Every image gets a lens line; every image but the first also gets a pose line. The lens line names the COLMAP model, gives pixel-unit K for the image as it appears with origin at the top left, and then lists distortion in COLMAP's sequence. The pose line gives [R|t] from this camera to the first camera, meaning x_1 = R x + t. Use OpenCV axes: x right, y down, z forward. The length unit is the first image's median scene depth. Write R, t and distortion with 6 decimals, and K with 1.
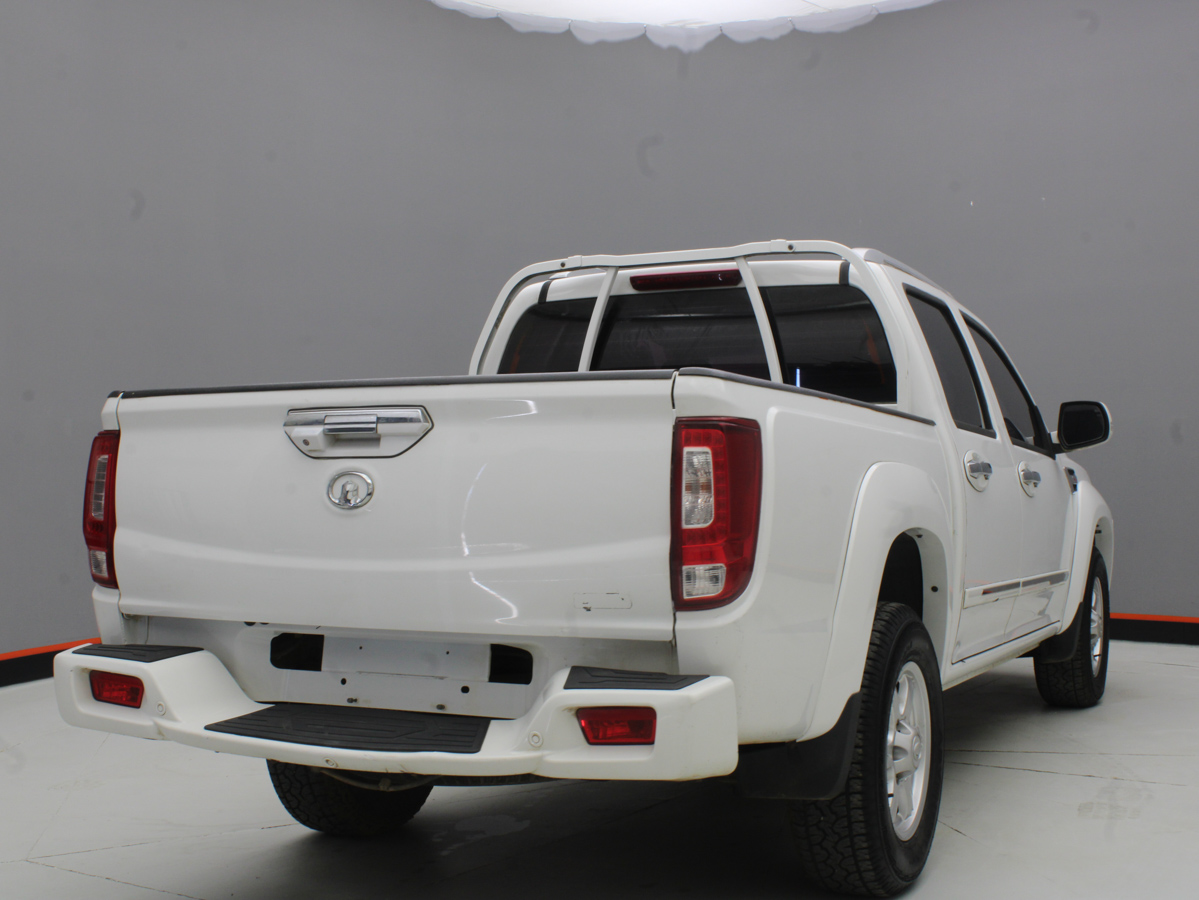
lens RADIAL K [[1337.0, 0, 593.0], [0, 1337.0, 449.1], [0, 0, 1]] dist [-0.110353, 0.000000]
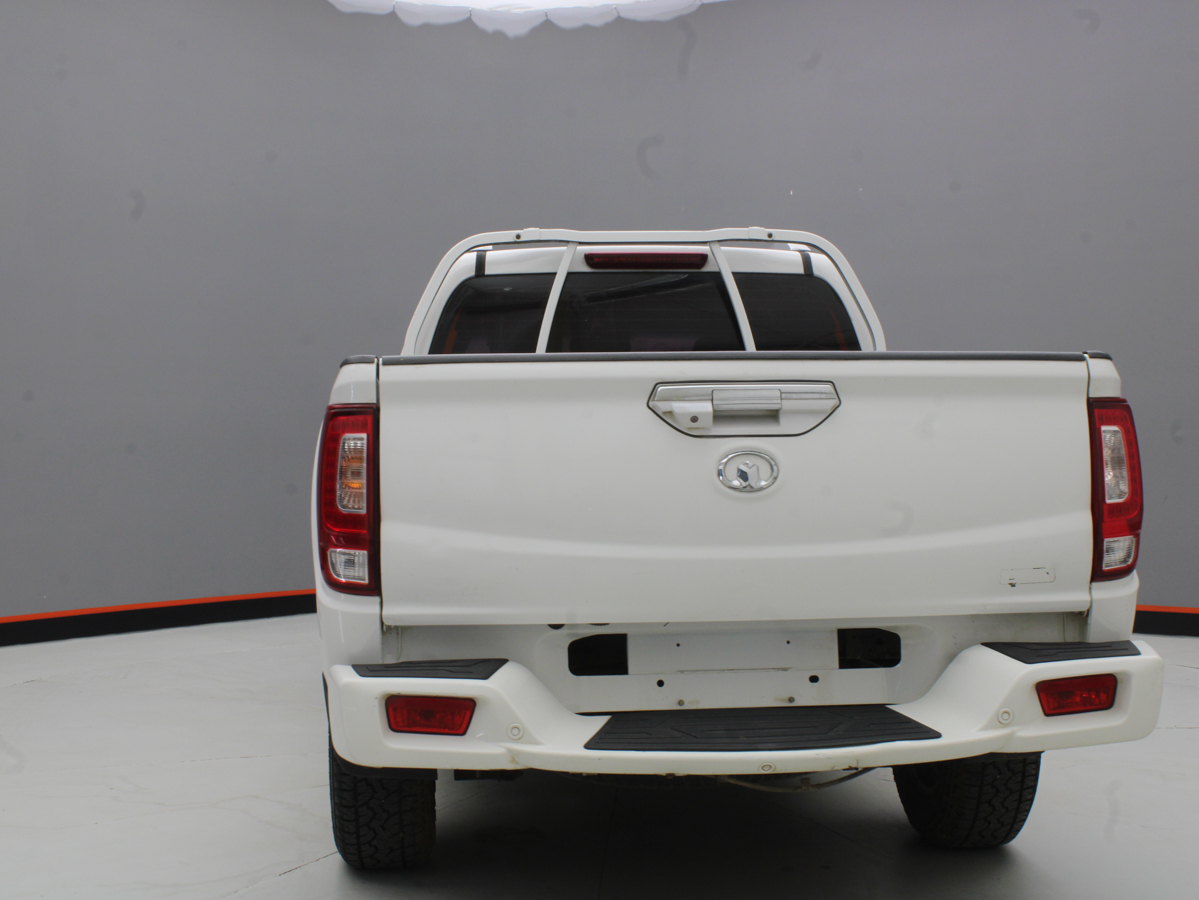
lens RADIAL K [[1337.0, 0, 597.0], [0, 1337.0, 450.8], [0, 0, 1]] dist [-0.110353, 0.000000]
pose [[0.903663, -0.002294, 0.428239, -0.613693], [-0.001584, 0.999961, 0.008699, 0.008063], [-0.428242, -0.008539, 0.903624, 0.194022]]
